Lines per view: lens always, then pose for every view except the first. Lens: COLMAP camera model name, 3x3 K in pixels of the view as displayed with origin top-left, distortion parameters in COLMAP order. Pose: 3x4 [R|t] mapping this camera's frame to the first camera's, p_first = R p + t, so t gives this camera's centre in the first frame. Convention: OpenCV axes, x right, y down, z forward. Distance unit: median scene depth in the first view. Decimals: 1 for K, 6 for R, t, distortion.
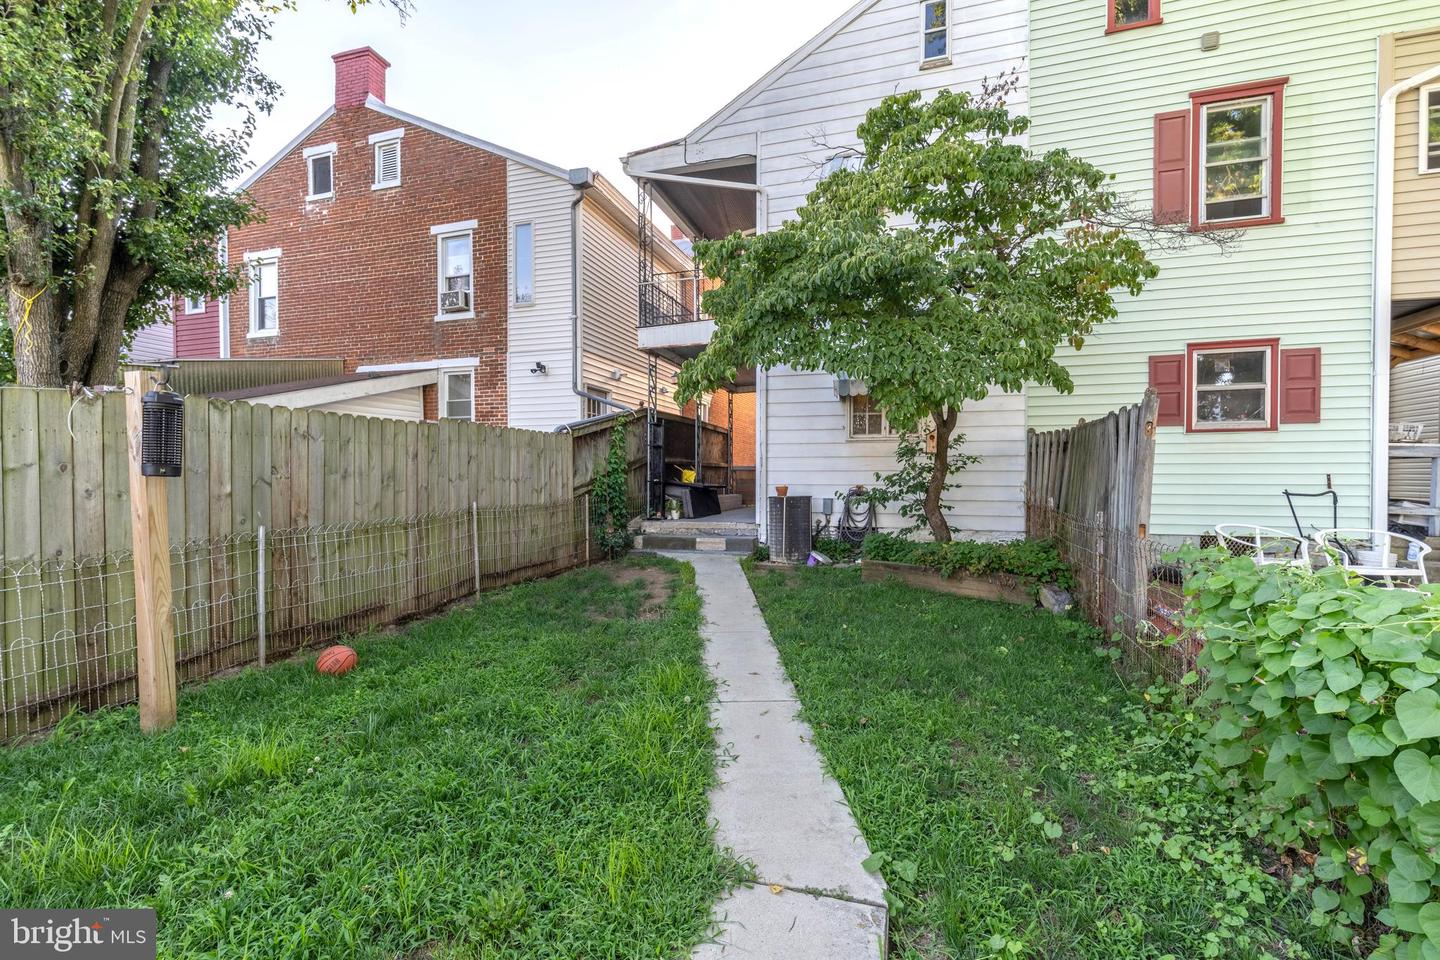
lens RADIAL K [[628.5, 0, 713.8], [0, 628.5, 483.2], [0, 0, 1]] dist [0.002624, 0.000921]
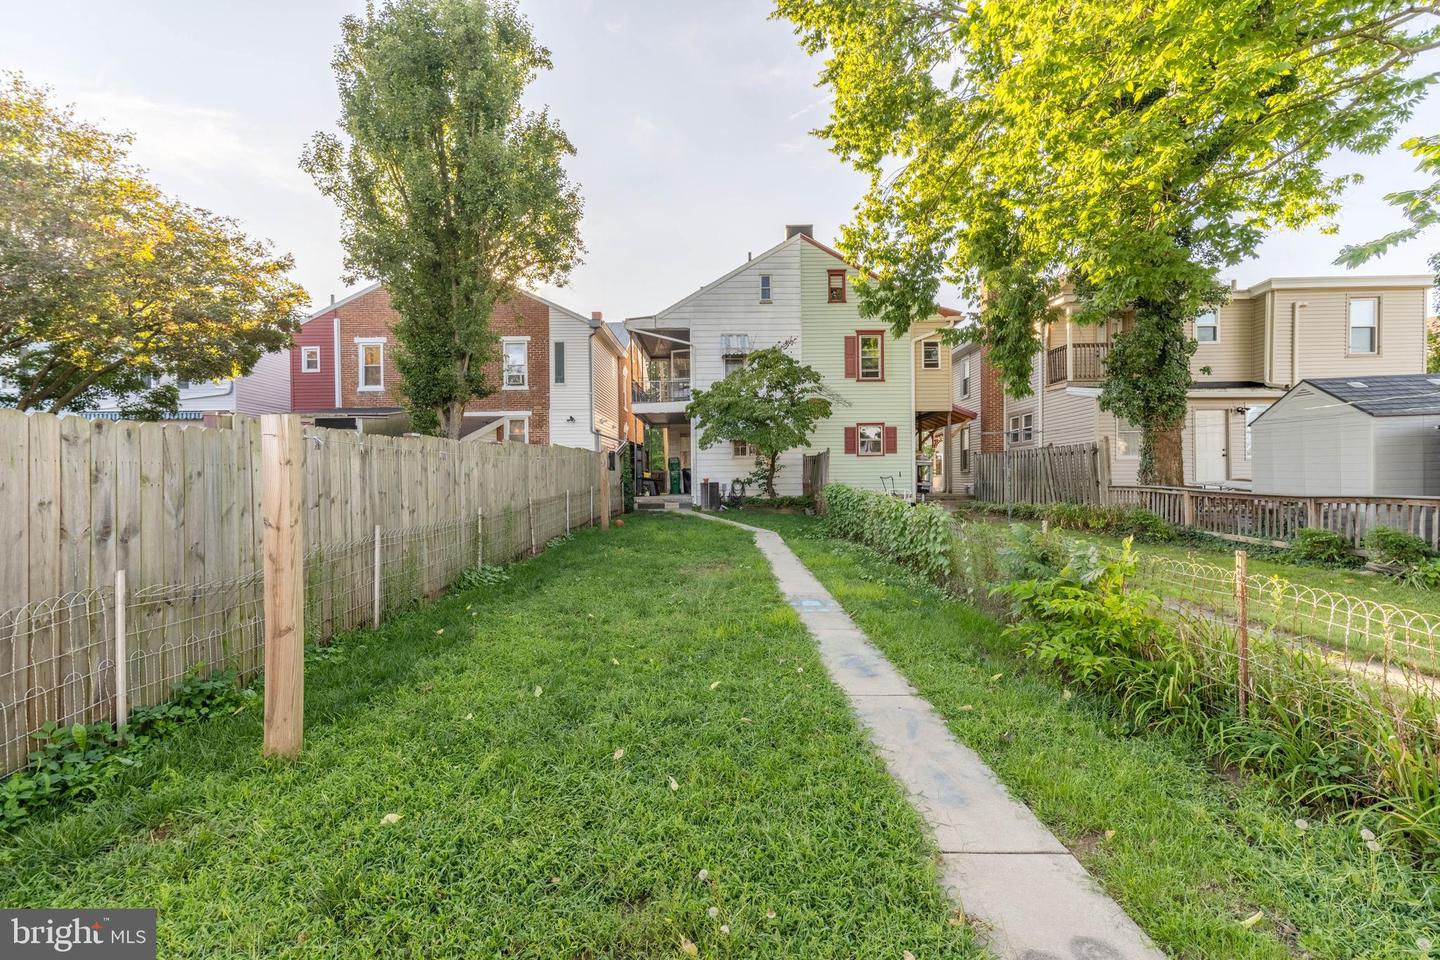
lens RADIAL K [[628.5, 0, 719.5], [0, 628.5, 479.7], [0, 0, 1]] dist [0.002624, 0.000921]
pose [[0.953887, -0.007055, 0.300083, -0.535501], [0.012615, 0.999783, -0.016593, 0.048917], [-0.299901, 0.019613, 0.953769, -1.207738]]
